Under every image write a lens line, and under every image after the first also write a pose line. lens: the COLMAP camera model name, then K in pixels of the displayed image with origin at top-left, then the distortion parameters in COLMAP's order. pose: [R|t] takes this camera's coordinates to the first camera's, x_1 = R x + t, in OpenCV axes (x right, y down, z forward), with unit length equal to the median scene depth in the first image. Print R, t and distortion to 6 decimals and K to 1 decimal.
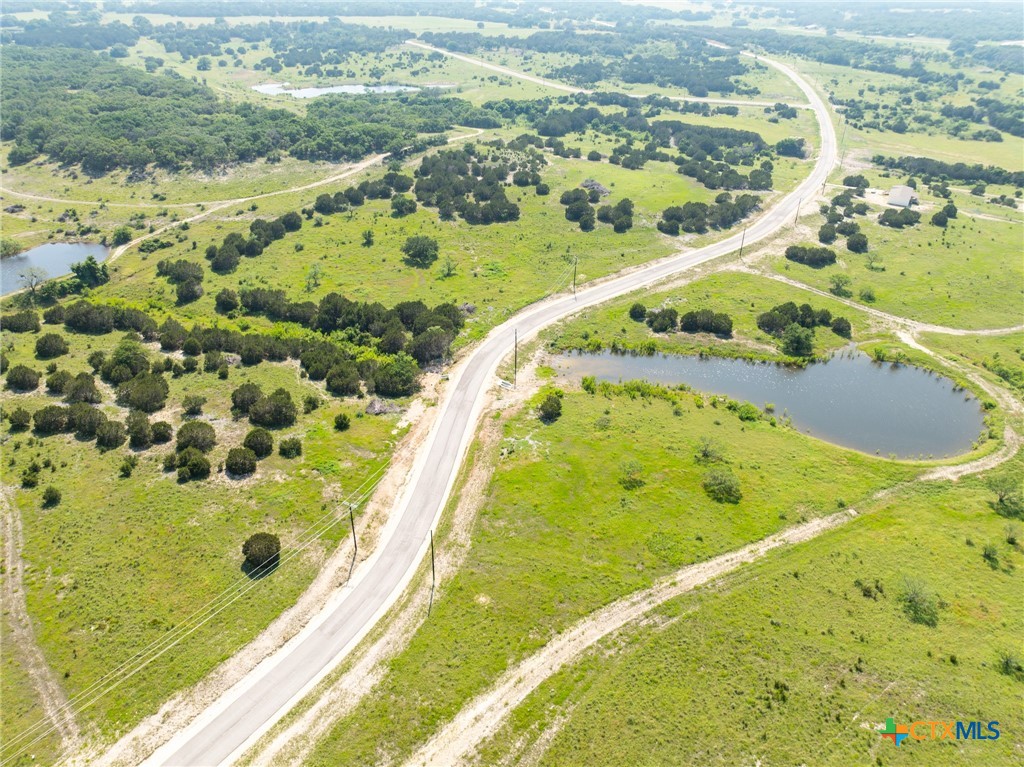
lens RADIAL K [[724.4, 0, 513.0], [0, 724.4, 376.8], [0, 0, 1]] dist [-0.039151, 0.028065]
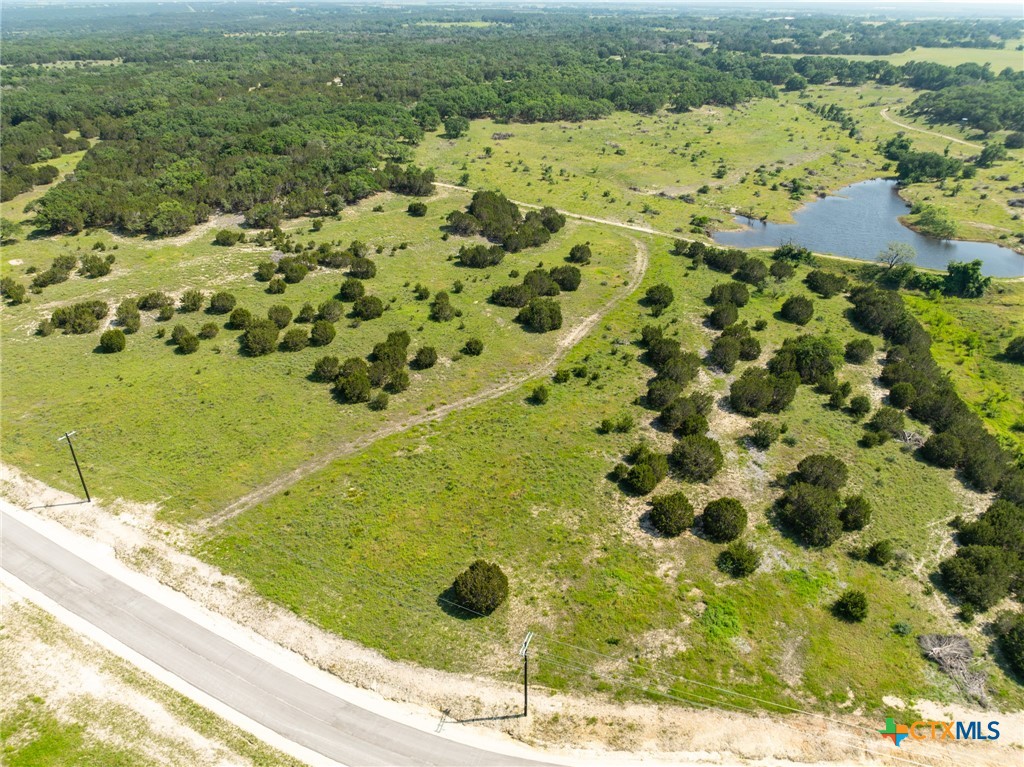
lens RADIAL K [[724.4, 0, 515.5], [0, 724.4, 367.7], [0, 0, 1]] dist [-0.039151, 0.028065]
pose [[0.094872, 0.448380, -0.888794, 0.092477], [-0.497473, 0.794701, 0.347810, -0.096952], [0.862276, 0.409153, 0.298452, 0.390821]]
